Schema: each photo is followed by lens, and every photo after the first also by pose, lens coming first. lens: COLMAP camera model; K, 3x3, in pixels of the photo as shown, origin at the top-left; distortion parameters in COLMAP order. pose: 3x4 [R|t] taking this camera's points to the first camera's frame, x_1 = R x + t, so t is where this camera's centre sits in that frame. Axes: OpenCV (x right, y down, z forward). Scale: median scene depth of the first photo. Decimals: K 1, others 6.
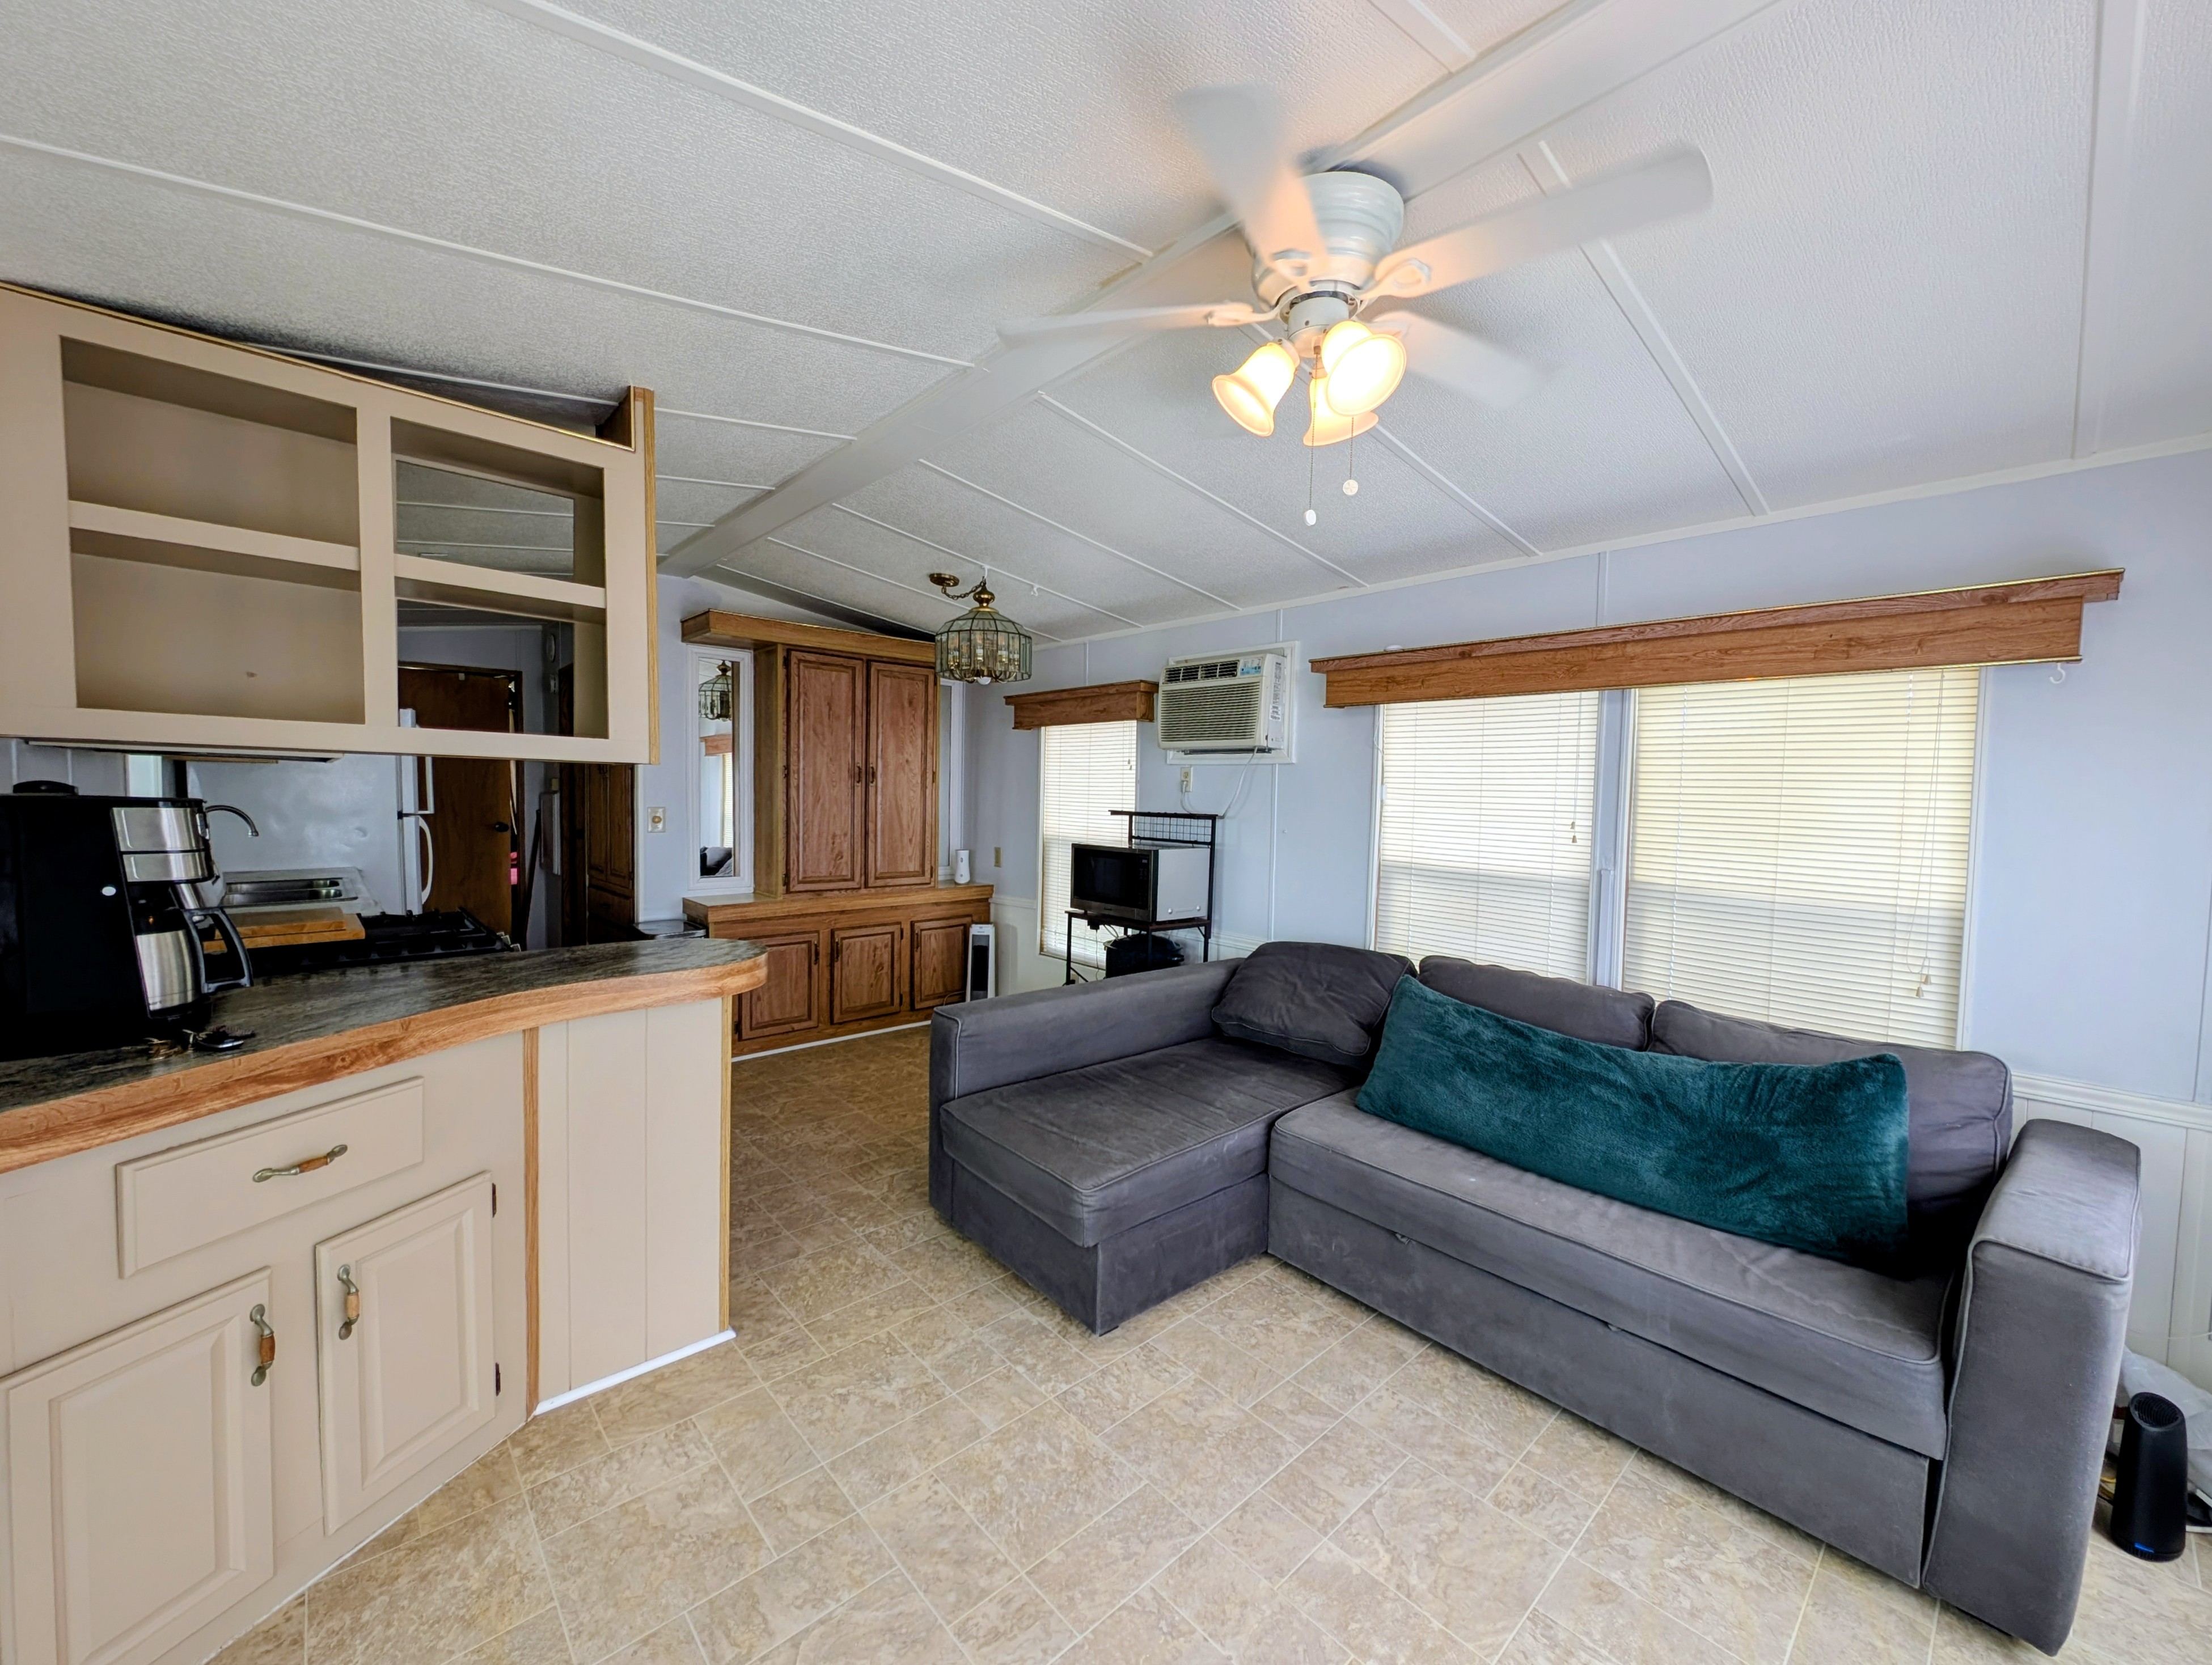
lens RADIAL K [[840.7, 0, 1101.6], [0, 840.7, 833.8], [0, 0, 1]] dist [0.000770, 0.000239]
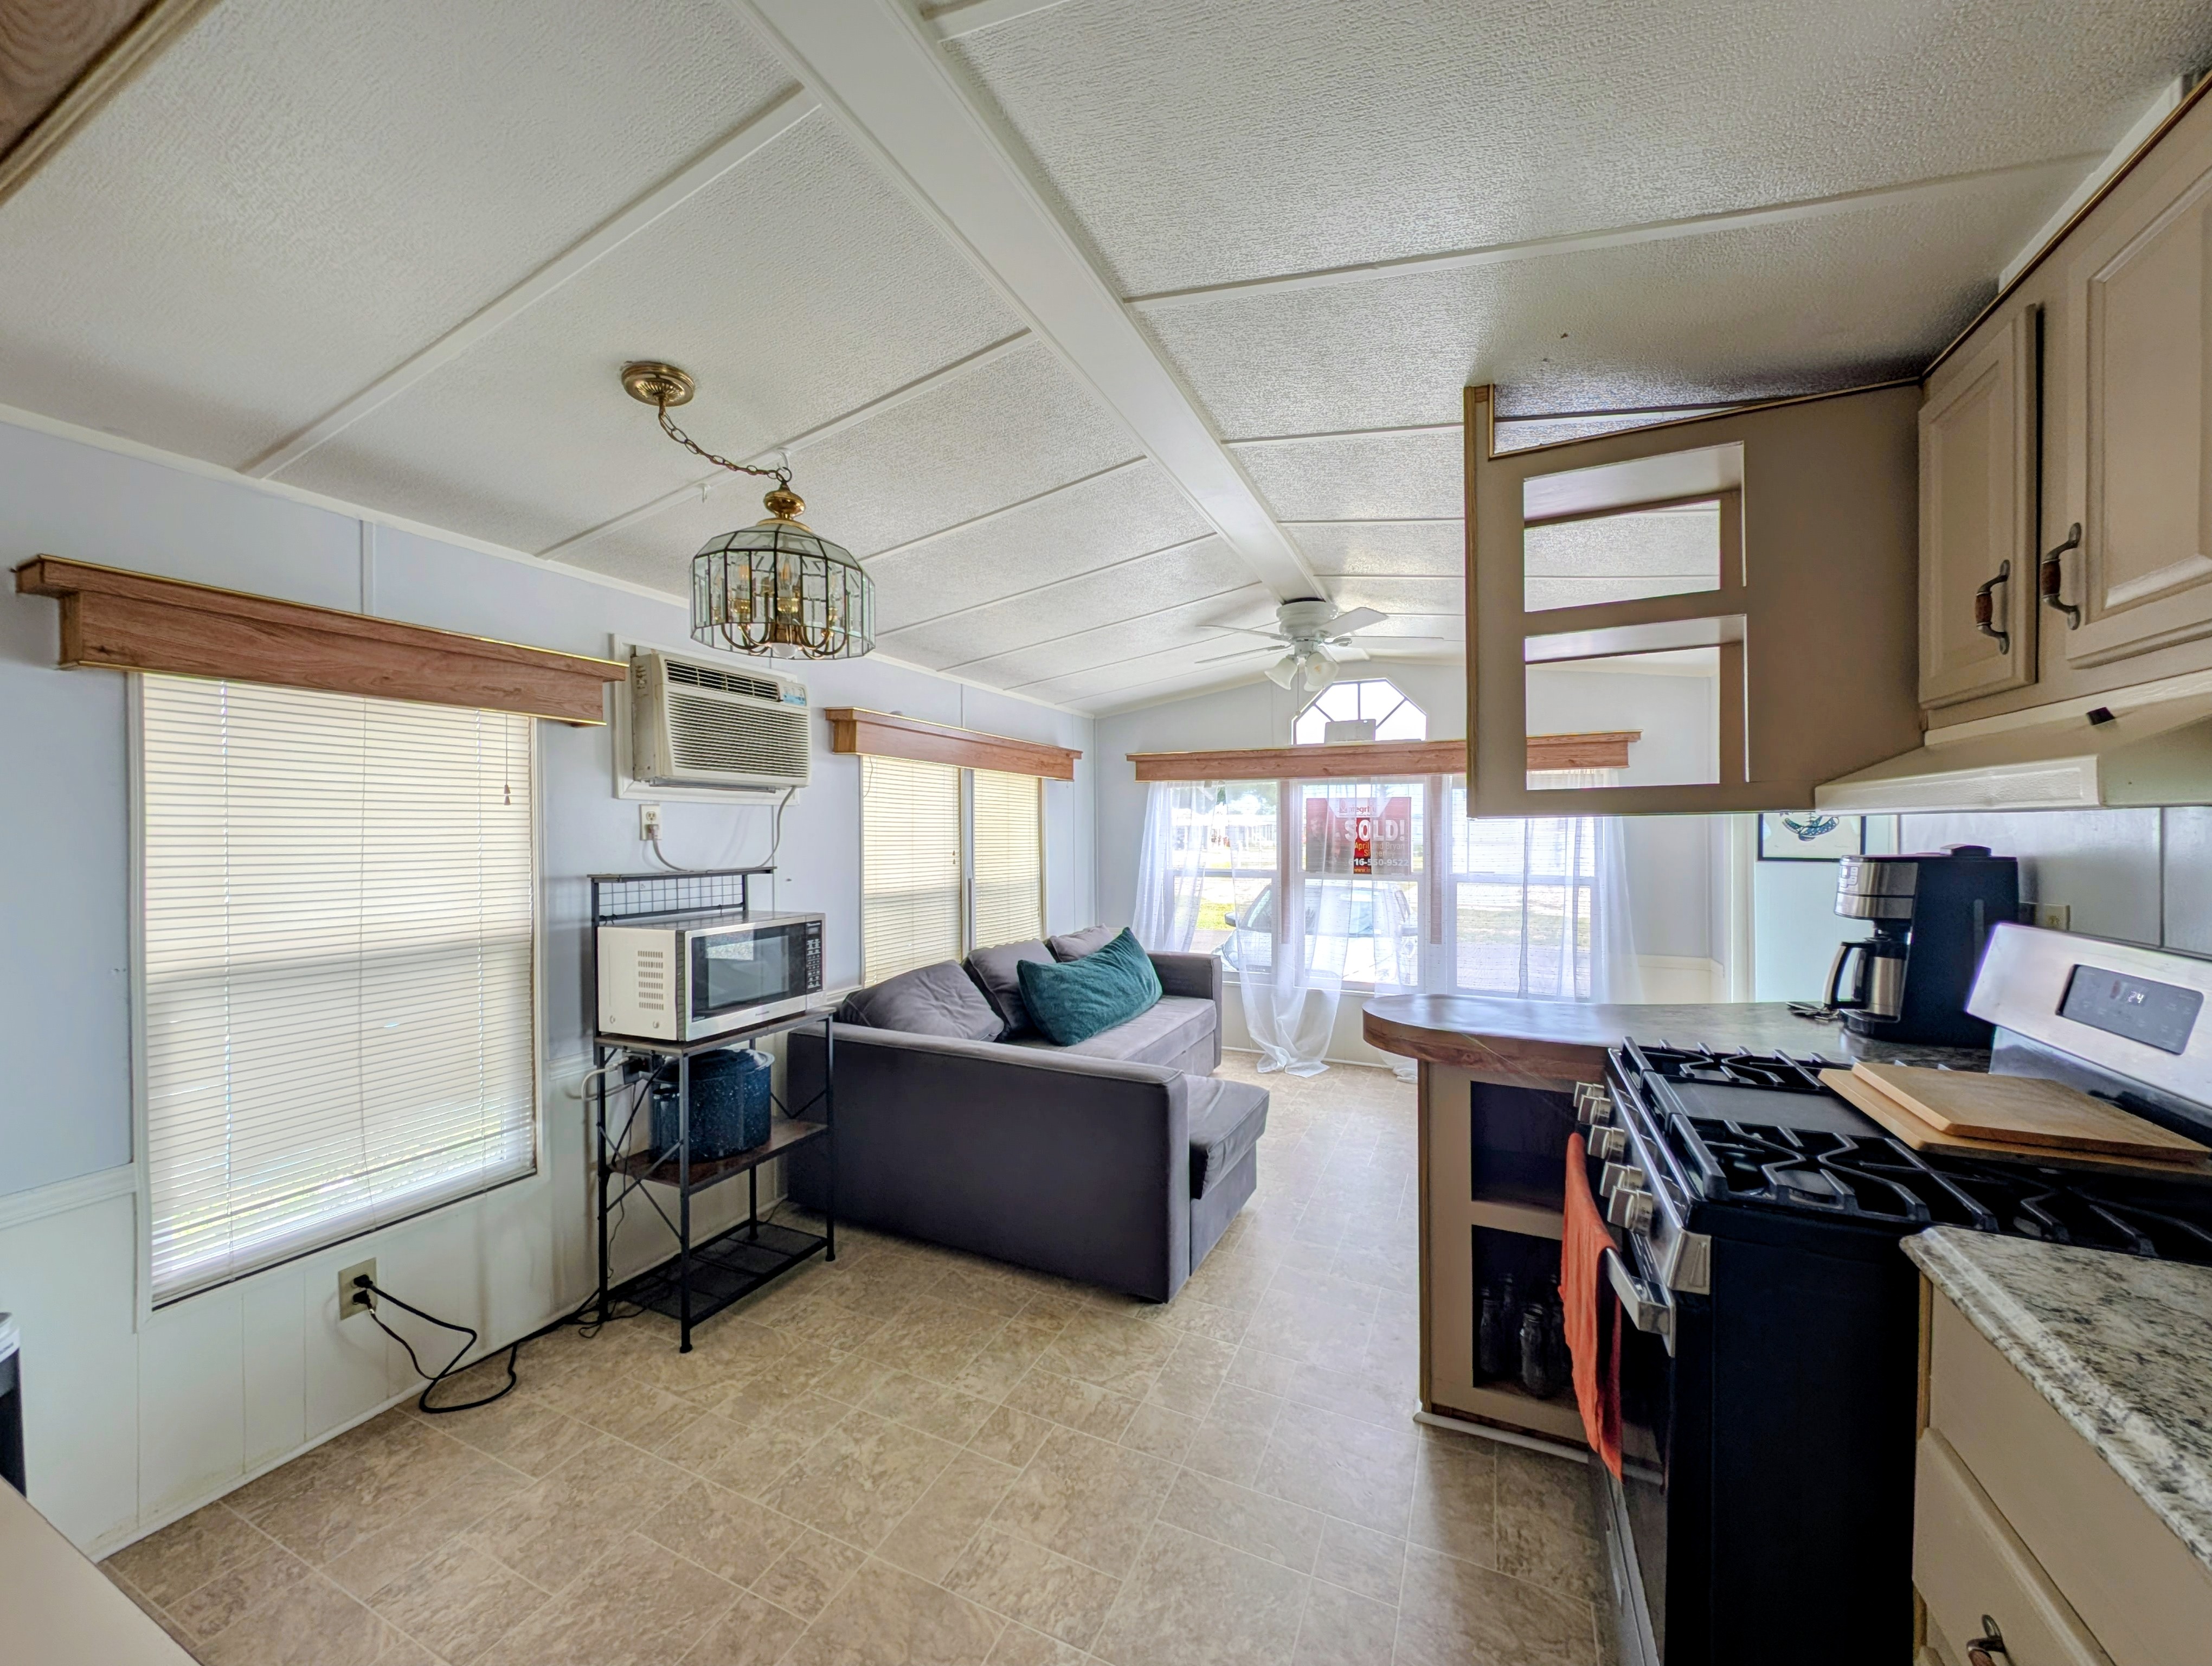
lens RADIAL K [[829.5, 0, 1101.5], [0, 829.5, 835.1], [0, 0, 1]] dist [0.019044, -0.011929]
pose [[-0.382141, -0.021034, 0.923865, -0.593182], [0.048527, 0.997905, 0.042792, -0.058773], [-0.922829, 0.061185, -0.380320, 0.822881]]
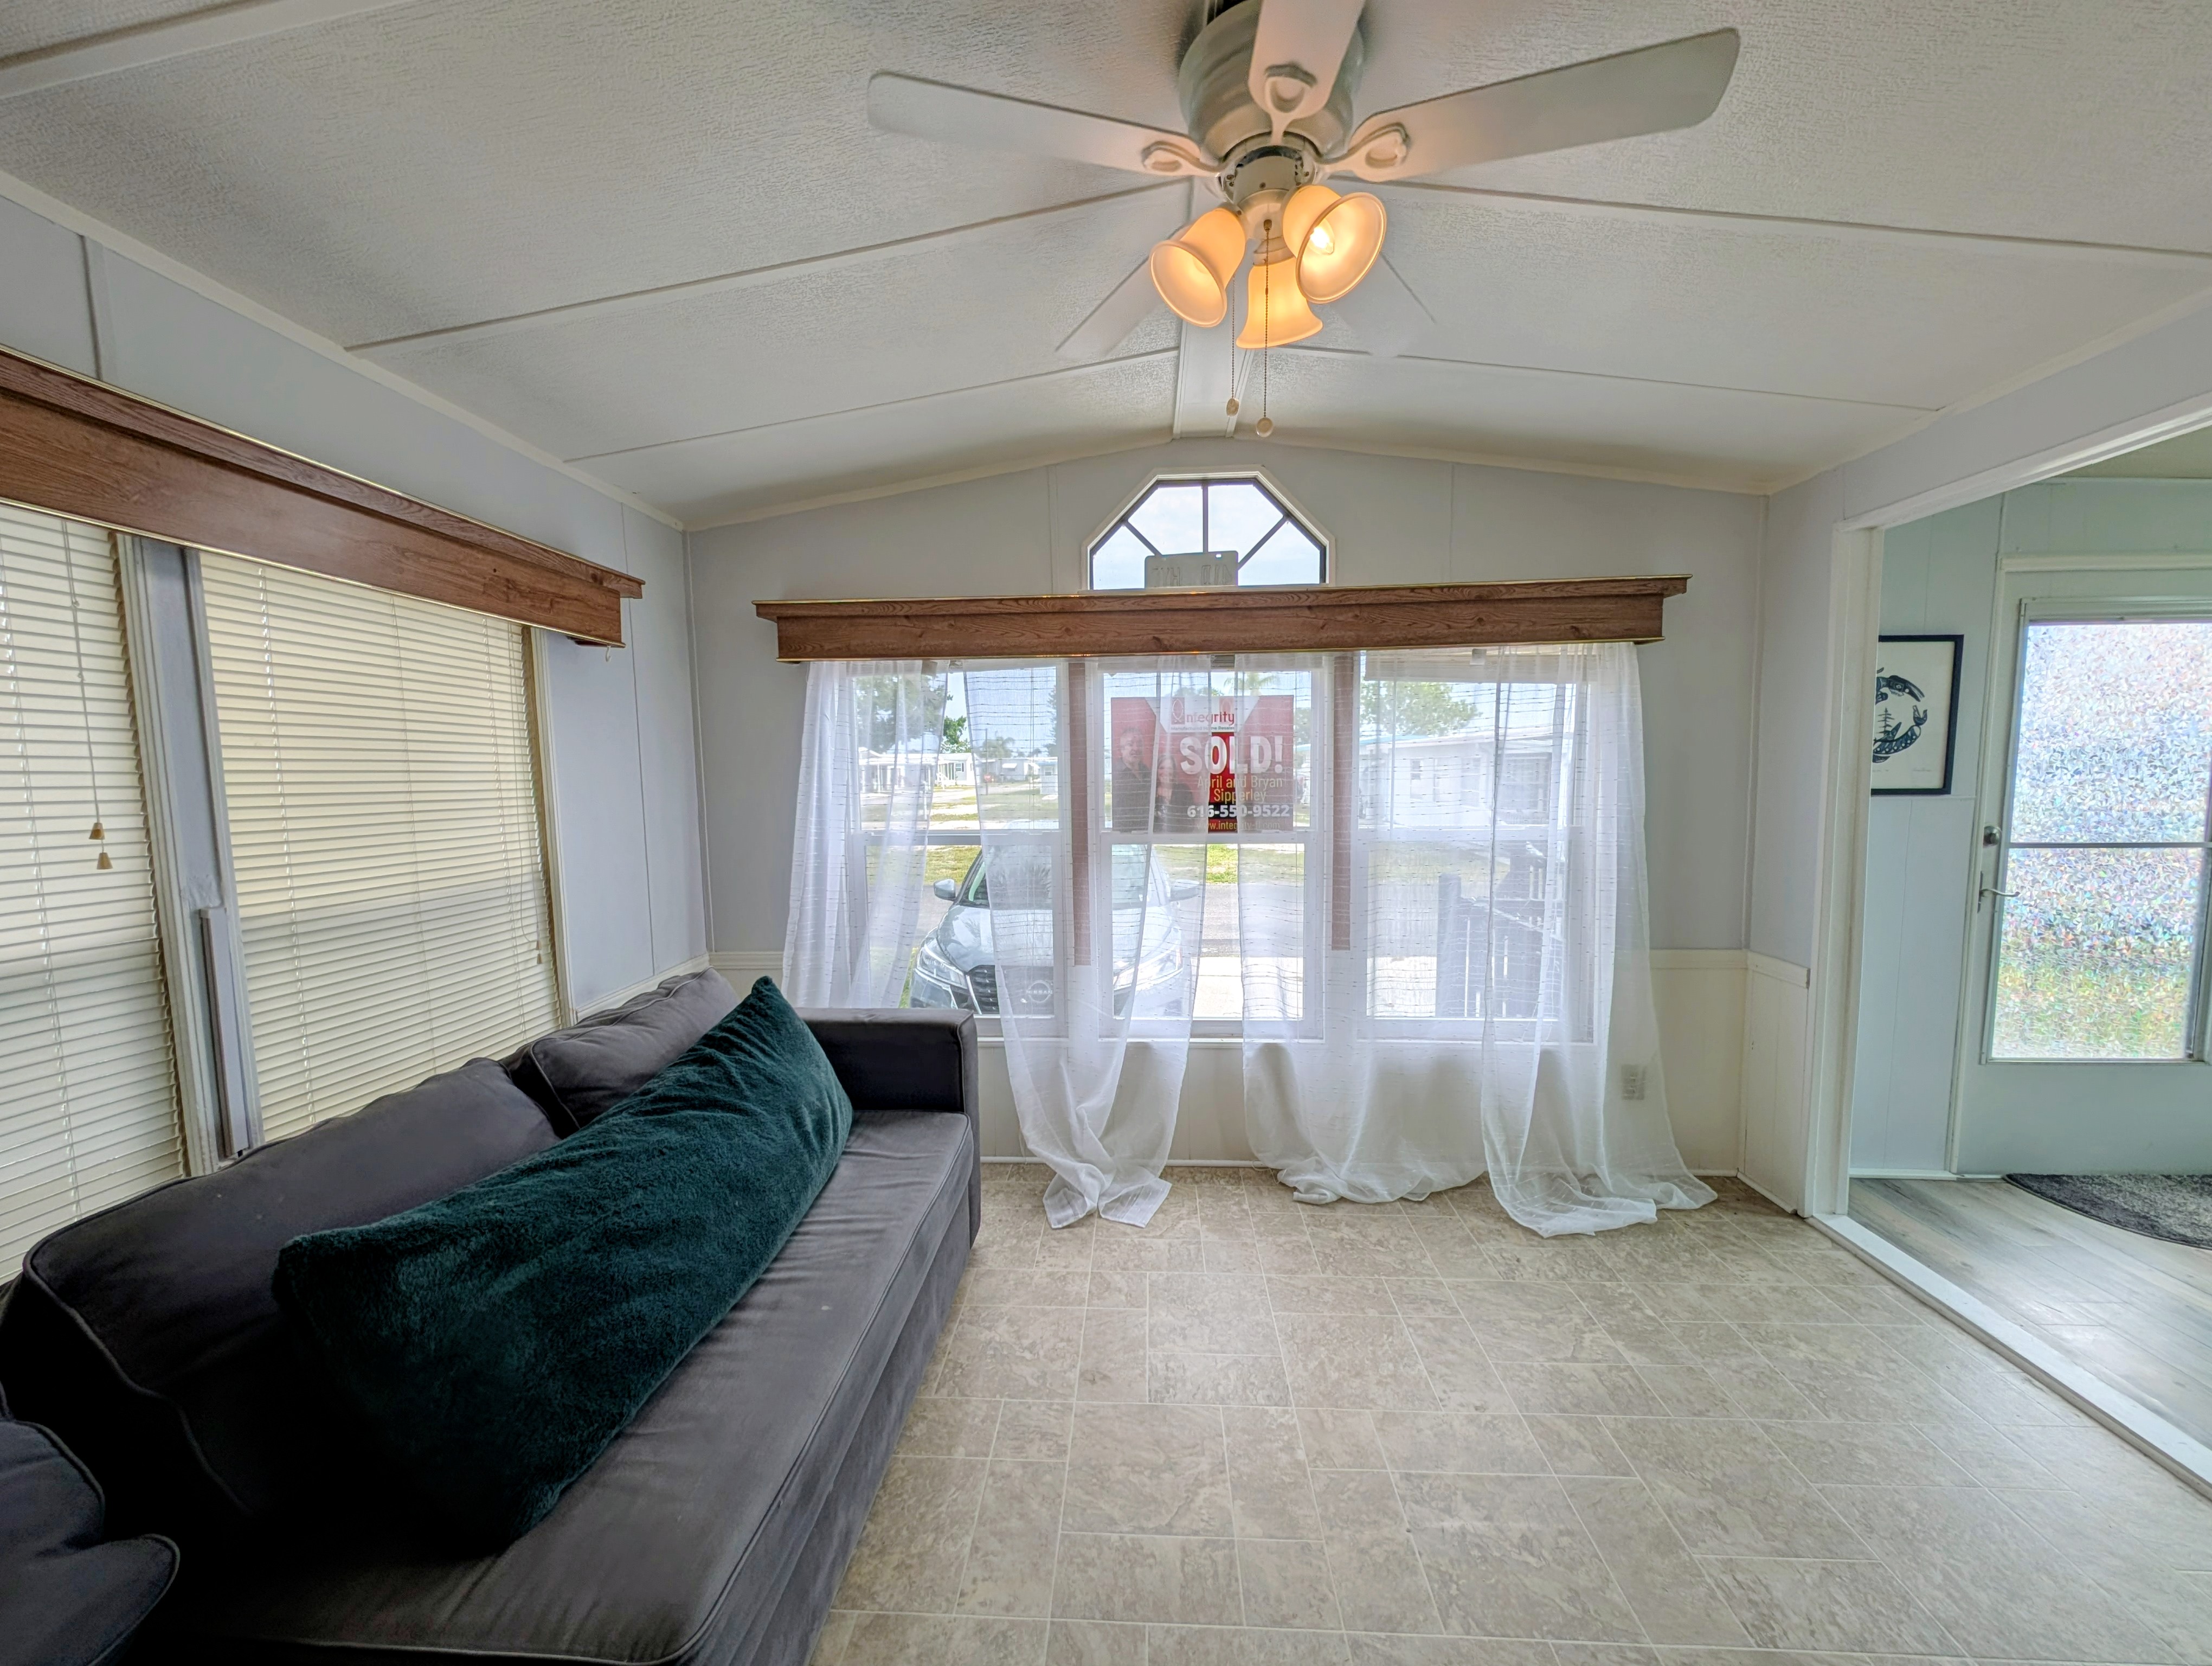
lens RADIAL K [[840.9, 0, 1101.6], [0, 840.9, 834.3], [0, 0, 1]] dist [0.000770, 0.000239]
pose [[-0.696125, -0.063704, 0.715088, -0.088627], [0.044014, 0.990395, 0.131076, -0.027288], [-0.716570, 0.122719, -0.686635, 0.572882]]
